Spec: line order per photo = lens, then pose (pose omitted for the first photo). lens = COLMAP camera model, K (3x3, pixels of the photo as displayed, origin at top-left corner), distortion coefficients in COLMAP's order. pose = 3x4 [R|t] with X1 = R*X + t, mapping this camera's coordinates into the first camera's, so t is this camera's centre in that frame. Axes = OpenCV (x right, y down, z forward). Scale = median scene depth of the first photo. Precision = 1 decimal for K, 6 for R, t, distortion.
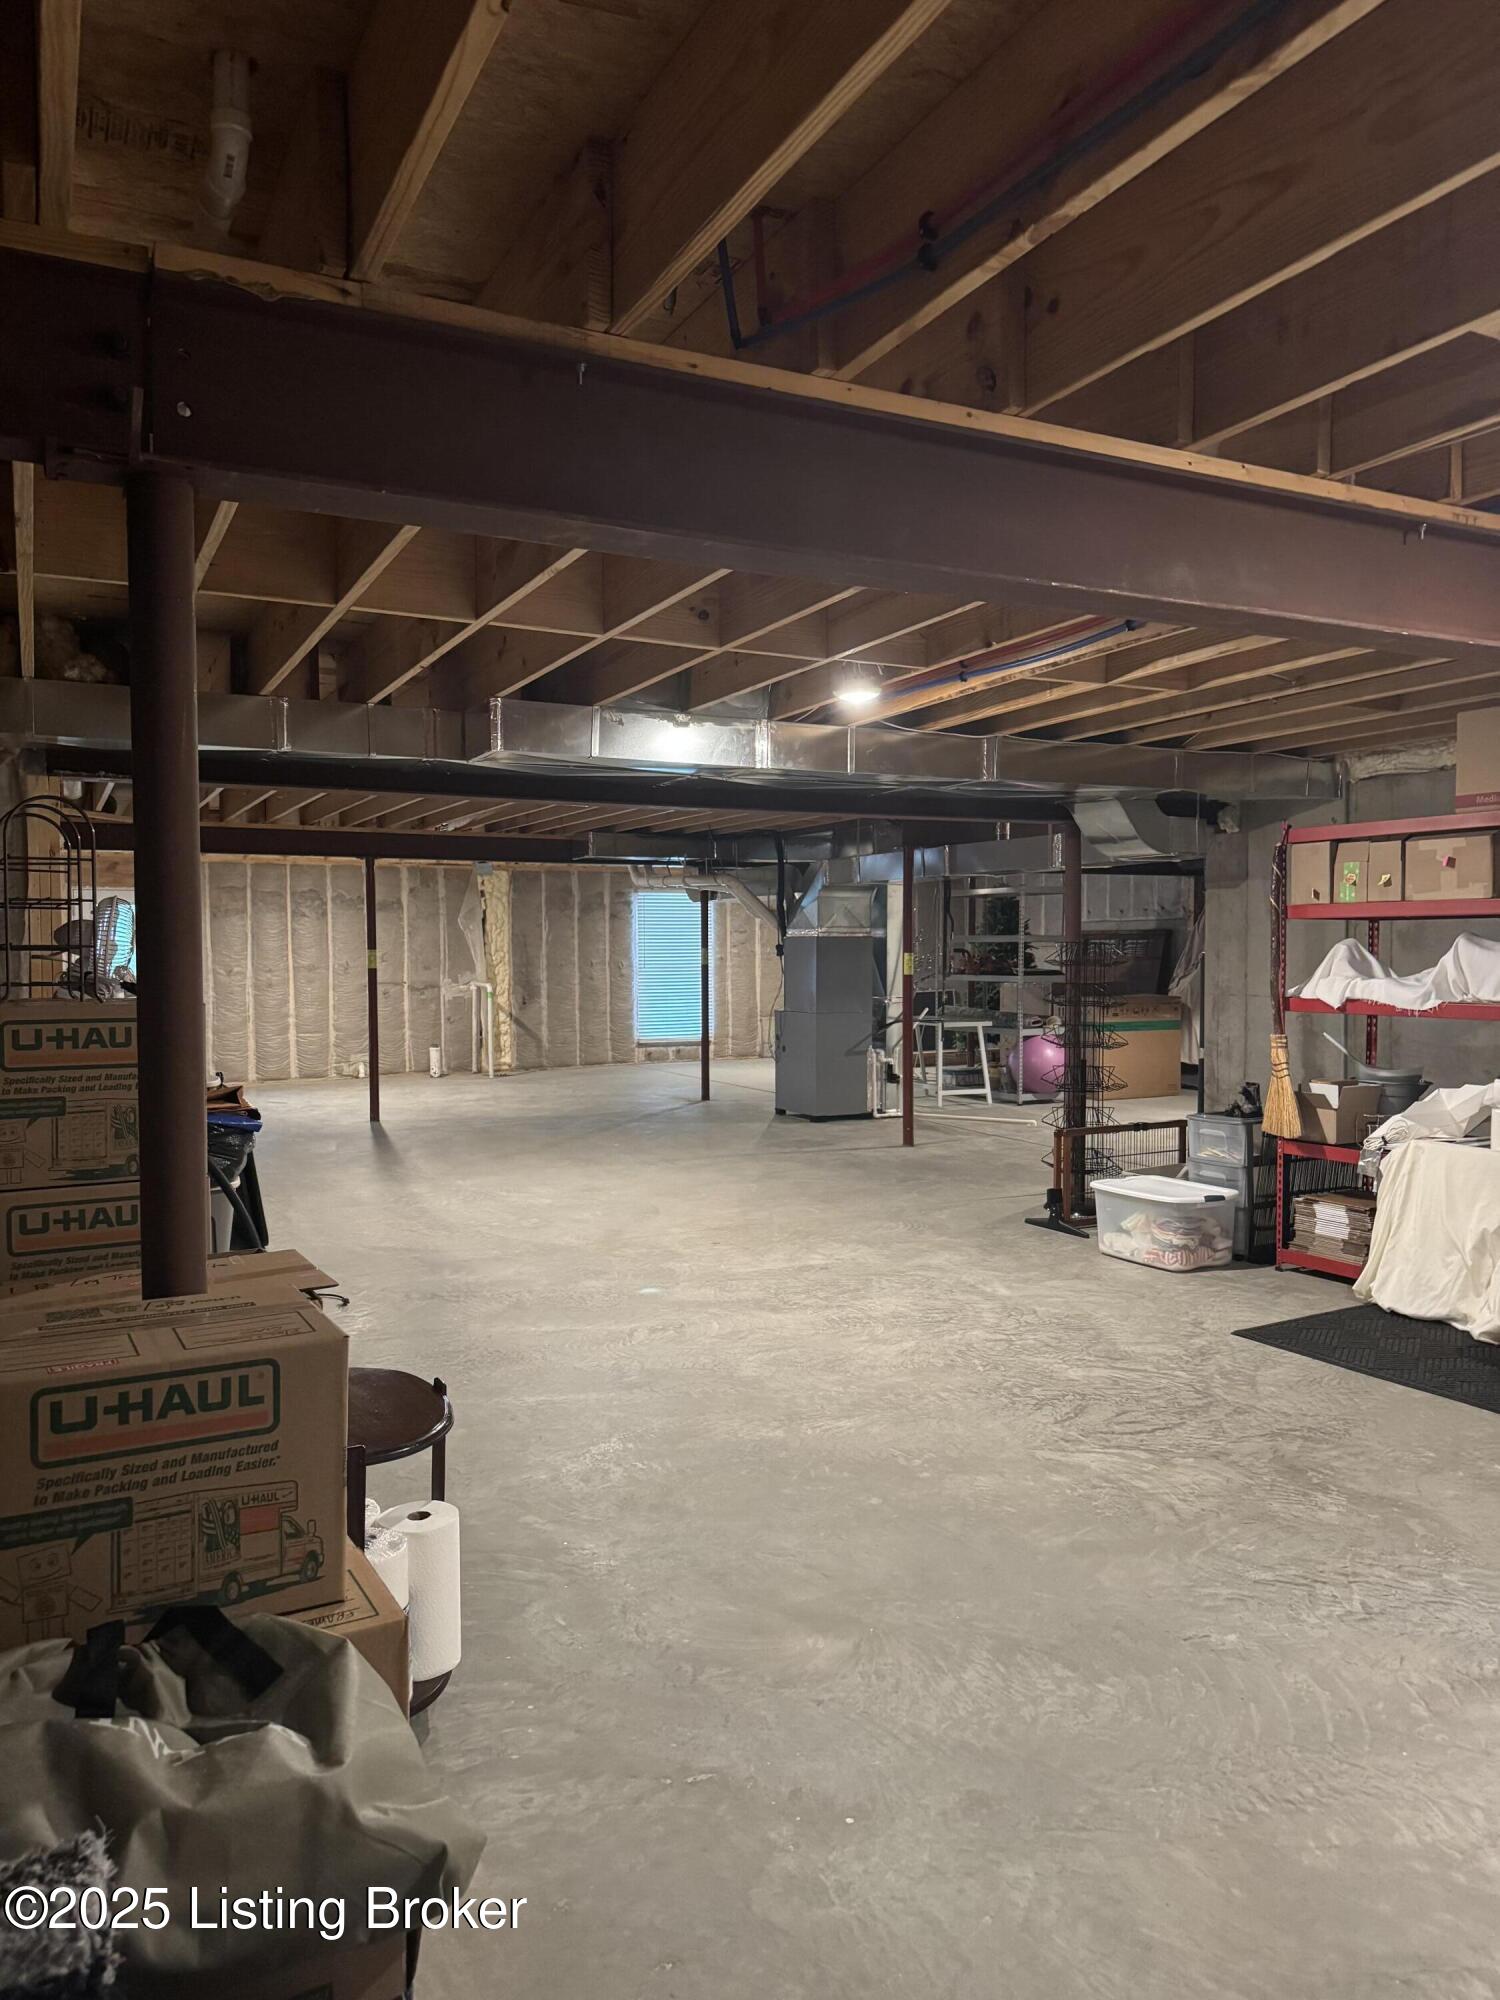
lens RADIAL K [[1392.5, 0, 750.0], [0, 1392.5, 1000.0], [0, 0, 1]] dist [0.156084, -0.300676]
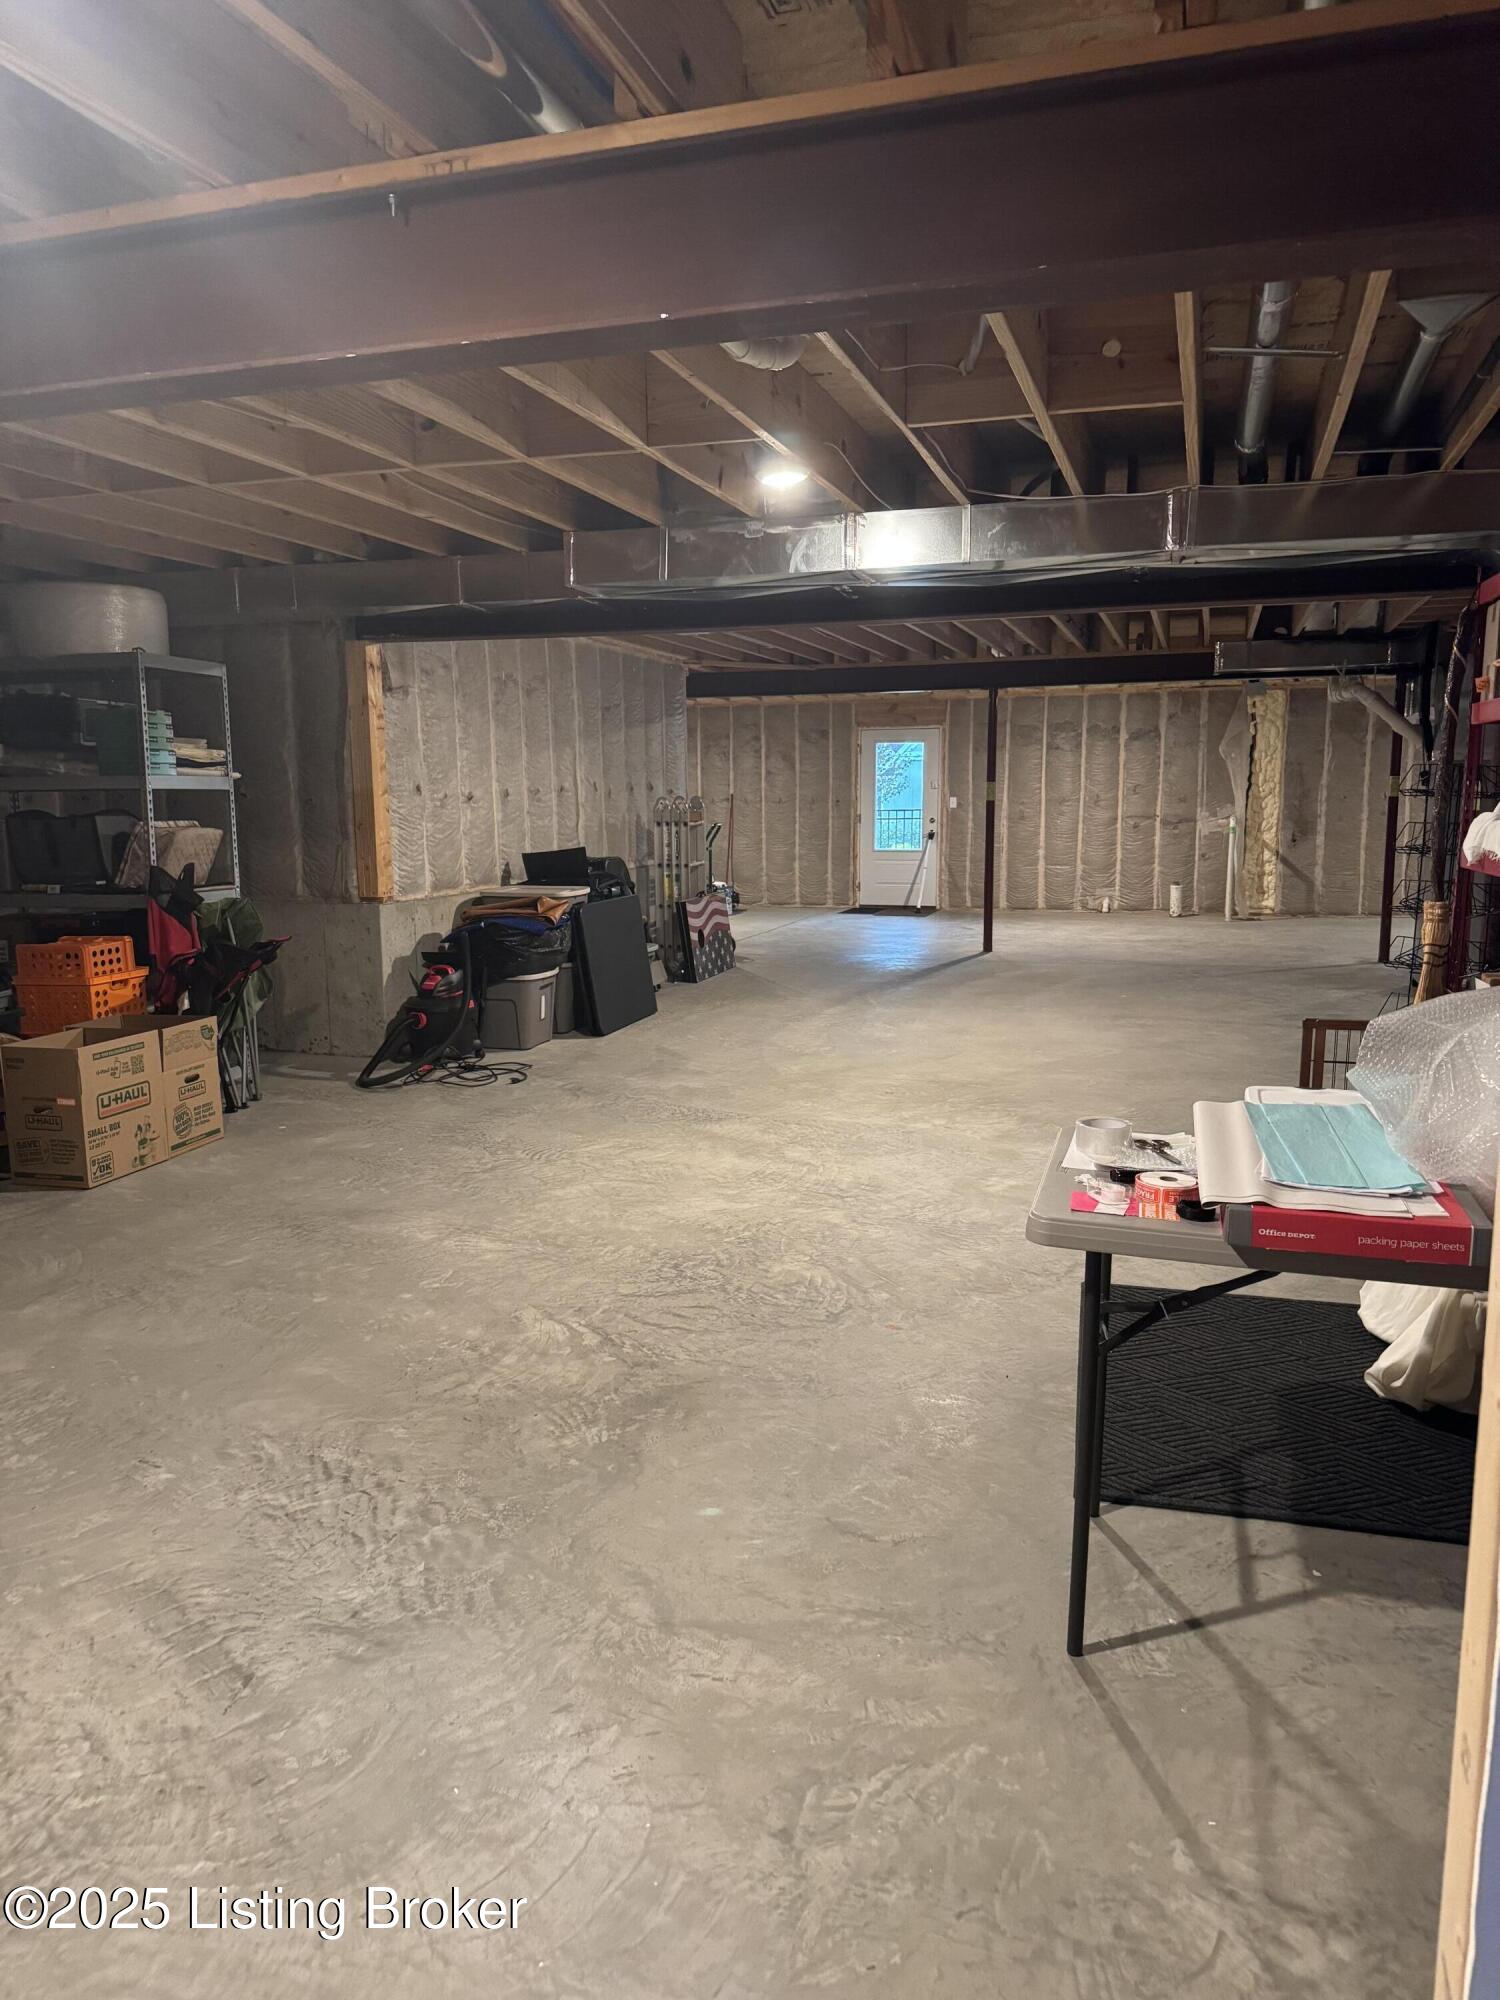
lens RADIAL K [[1392.5, 0, 750.0], [0, 1392.5, 1000.0], [0, 0, 1]] dist [0.156084, -0.300676]
pose [[0.705837, 0.106530, -0.700319, 0.327782], [-0.024722, 0.991730, 0.125941, -0.002859], [0.707943, -0.071581, 0.702633, 0.159167]]
